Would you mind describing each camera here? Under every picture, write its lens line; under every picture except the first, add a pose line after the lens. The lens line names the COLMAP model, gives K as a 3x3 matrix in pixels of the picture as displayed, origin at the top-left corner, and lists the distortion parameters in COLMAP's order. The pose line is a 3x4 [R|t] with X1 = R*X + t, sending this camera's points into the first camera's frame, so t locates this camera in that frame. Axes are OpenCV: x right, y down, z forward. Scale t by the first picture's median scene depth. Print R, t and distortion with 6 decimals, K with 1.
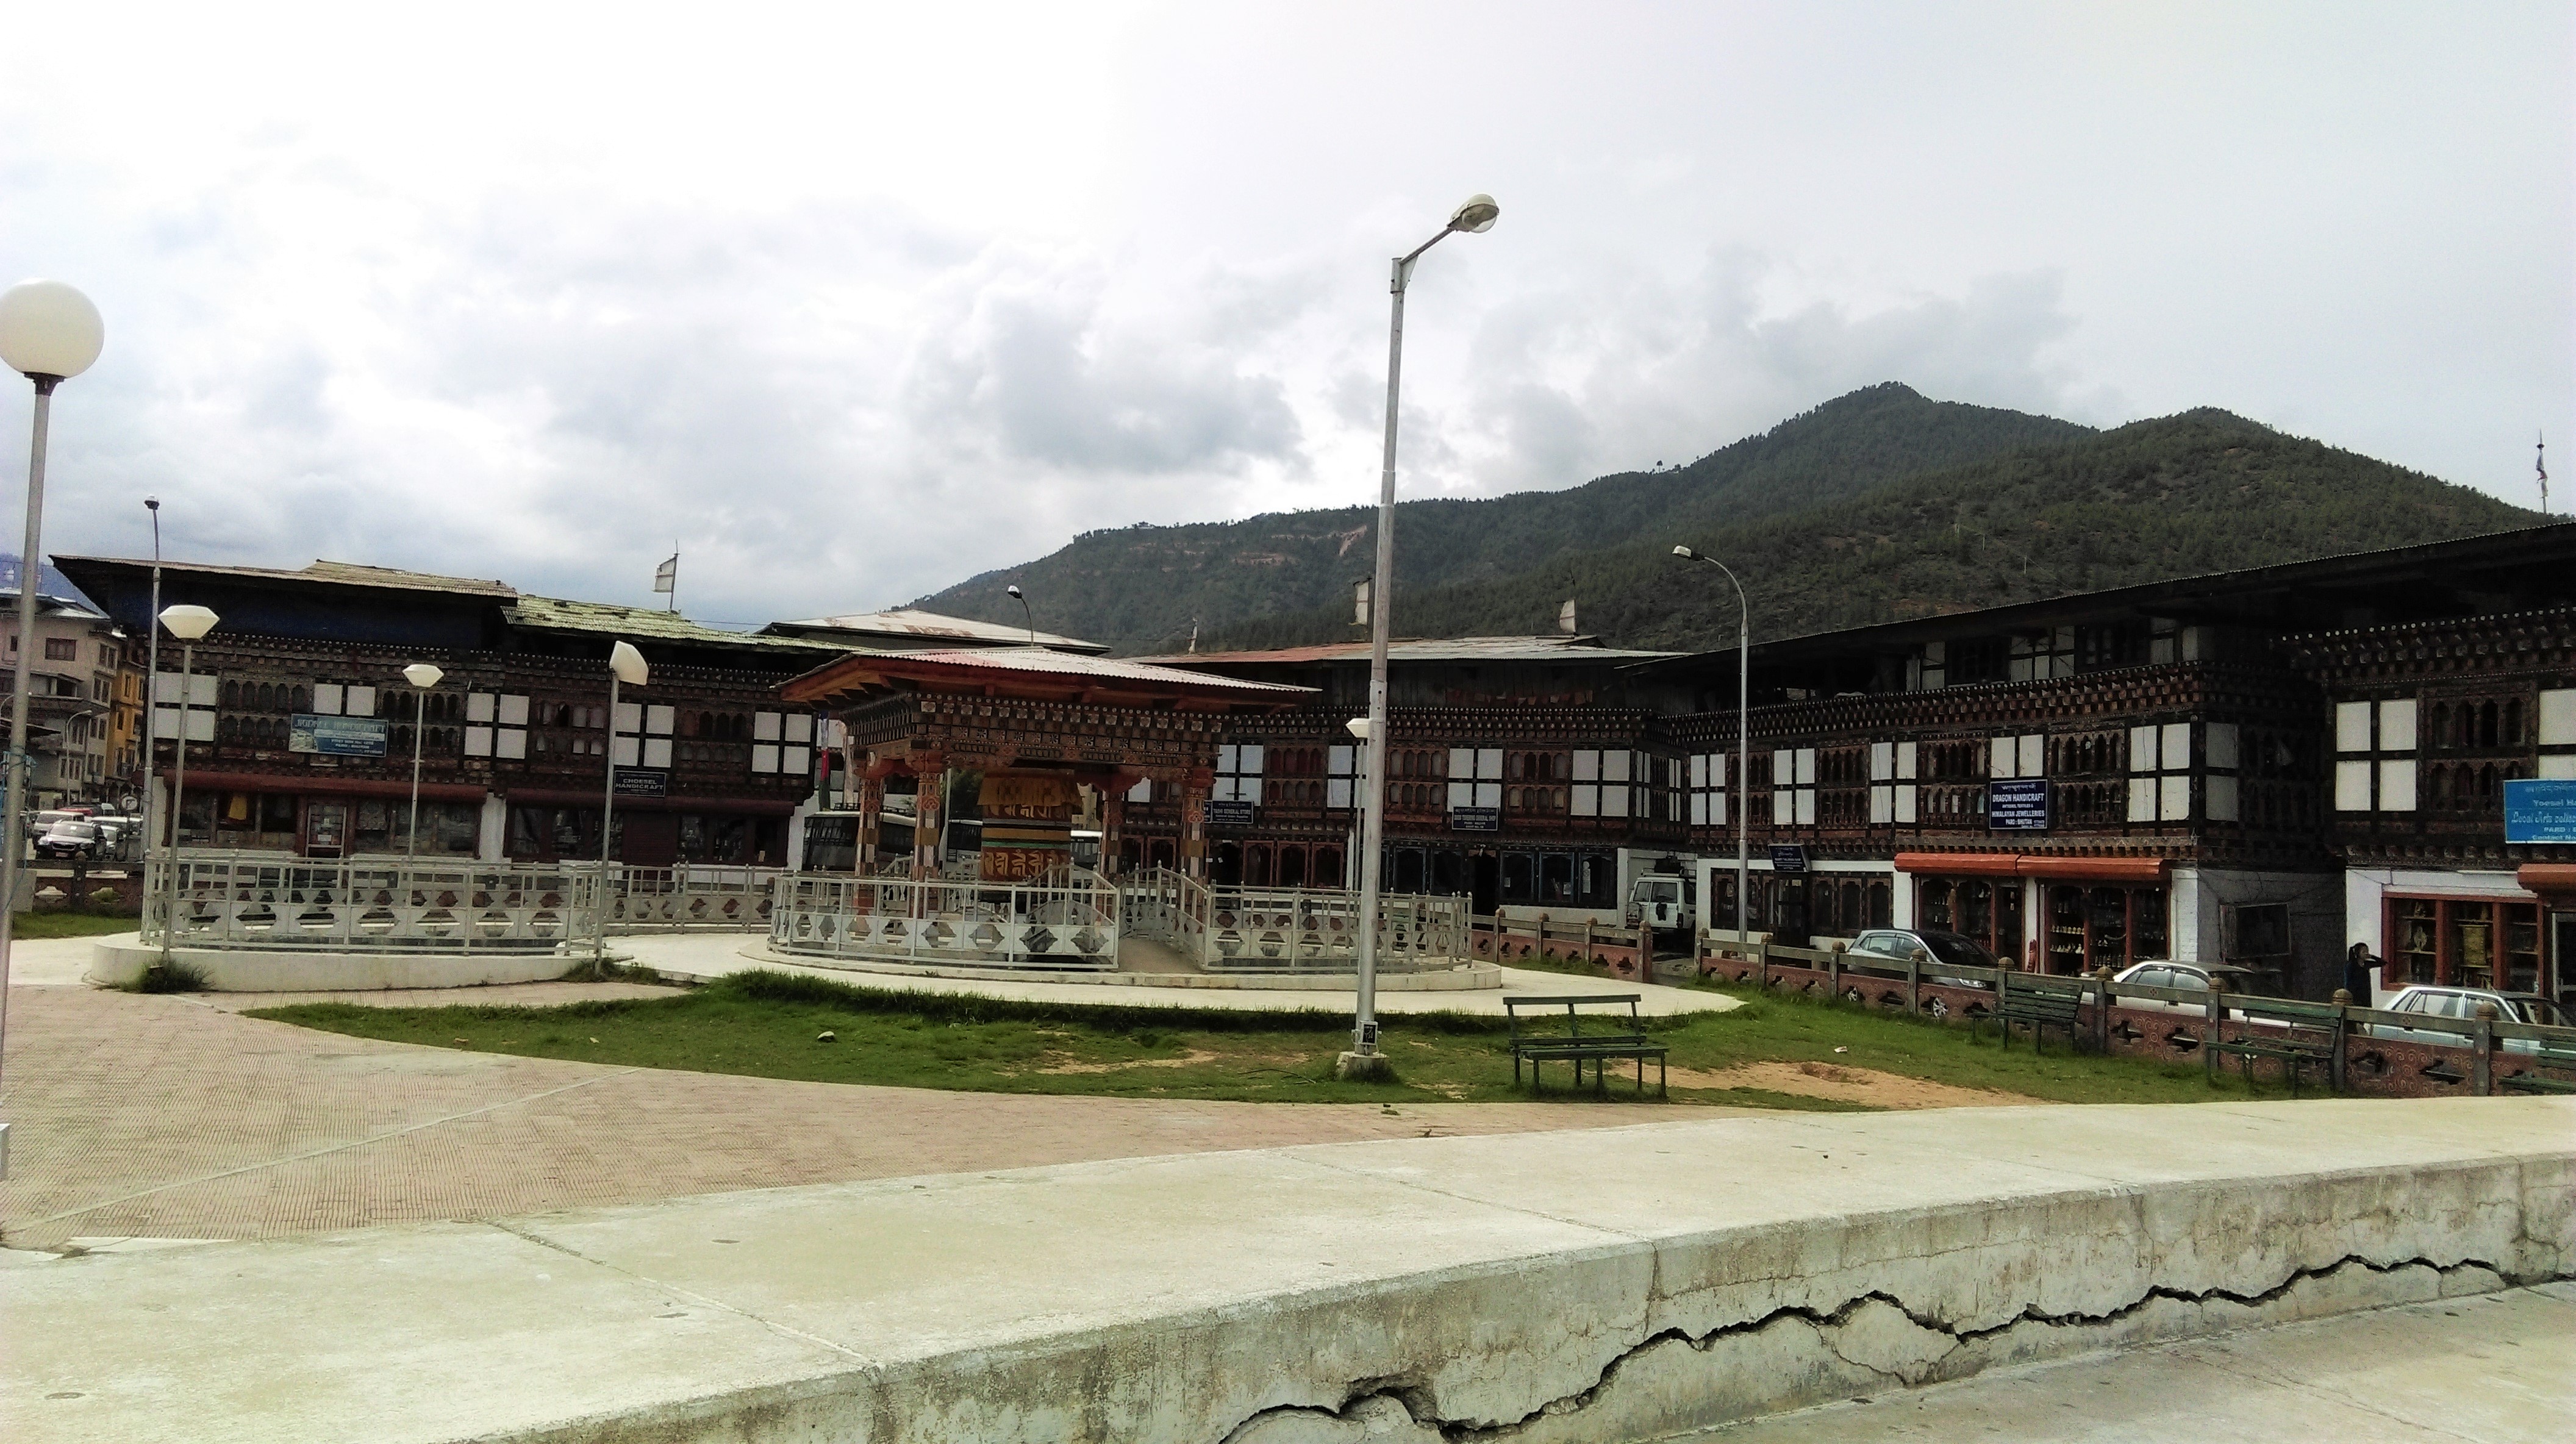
lens RADIAL K [[2277.1, 0, 1288.0], [0, 2277.1, 722.0], [0, 0, 1]] dist [0.146937, -0.002148]
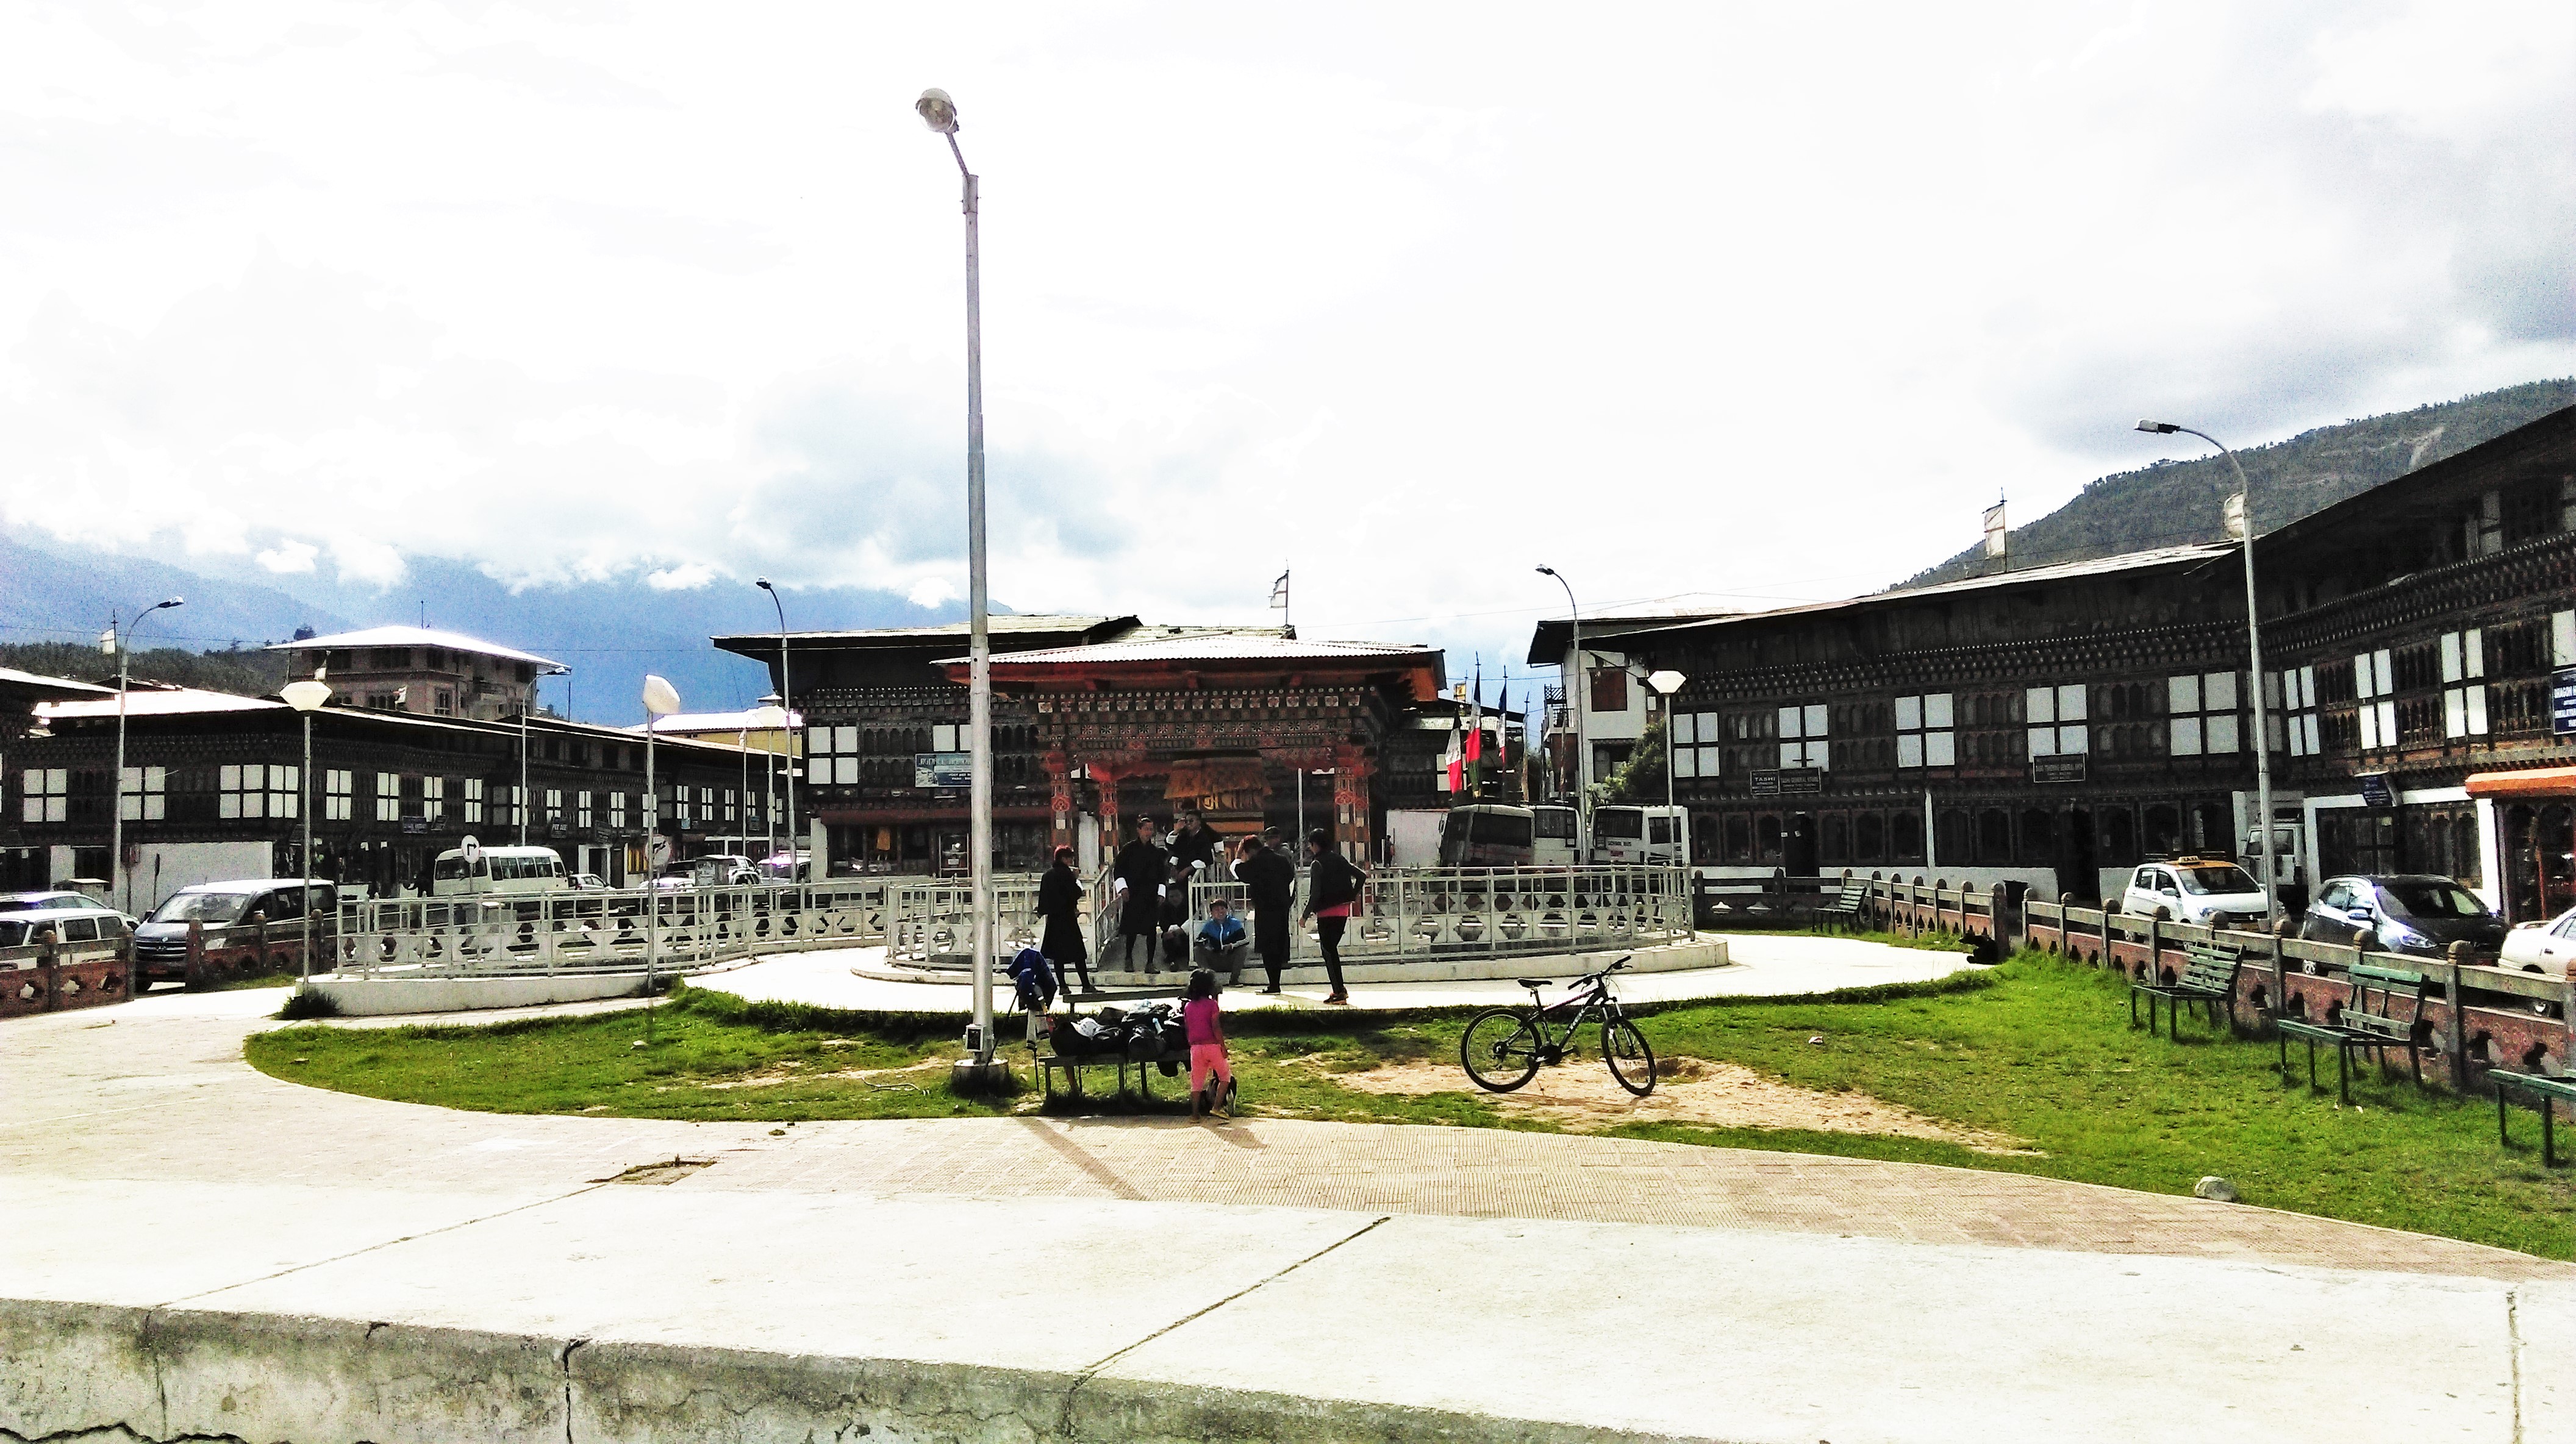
lens RADIAL K [[2277.1, 0, 1288.0], [0, 2277.1, 722.0], [0, 0, 1]] dist [0.146937, -0.002148]
pose [[0.880619, -0.085695, -0.466011, 0.251251], [0.087218, 0.996020, -0.018343, 0.017132], [0.465729, -0.024492, 0.884589, 0.106210]]
